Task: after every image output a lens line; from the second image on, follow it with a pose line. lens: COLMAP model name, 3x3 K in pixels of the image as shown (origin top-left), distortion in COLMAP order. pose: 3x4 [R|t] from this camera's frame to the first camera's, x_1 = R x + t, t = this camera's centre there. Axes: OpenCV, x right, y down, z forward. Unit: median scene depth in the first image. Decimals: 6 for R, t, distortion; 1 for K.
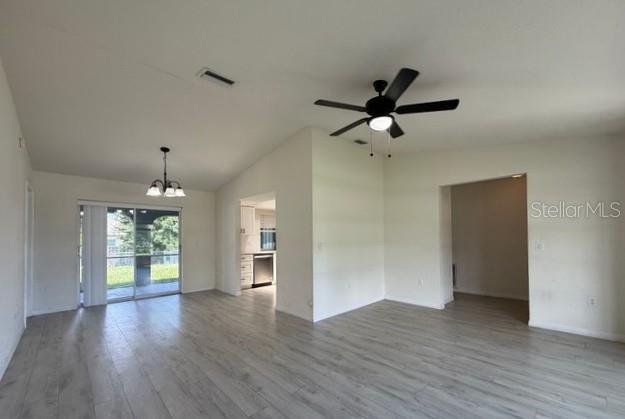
lens RADIAL K [[255.2, 0, 310.7], [0, 255.2, 233.4], [0, 0, 1]] dist [0.000184, 0.000127]
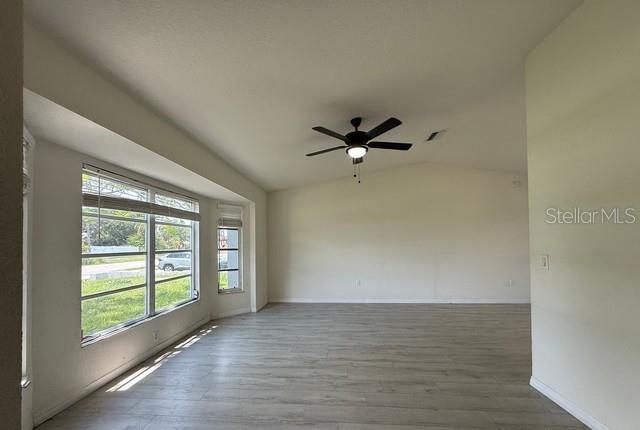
lens RADIAL K [[255.5, 0, 319.2], [0, 255.5, 240.4], [0, 0, 1]] dist [-0.000372, 0.000490]
pose [[-0.735136, 0.008378, -0.677868, 0.953263], [0.033756, 0.999136, -0.024259, 0.010285], [0.677079, -0.040716, -0.734783, 1.361482]]
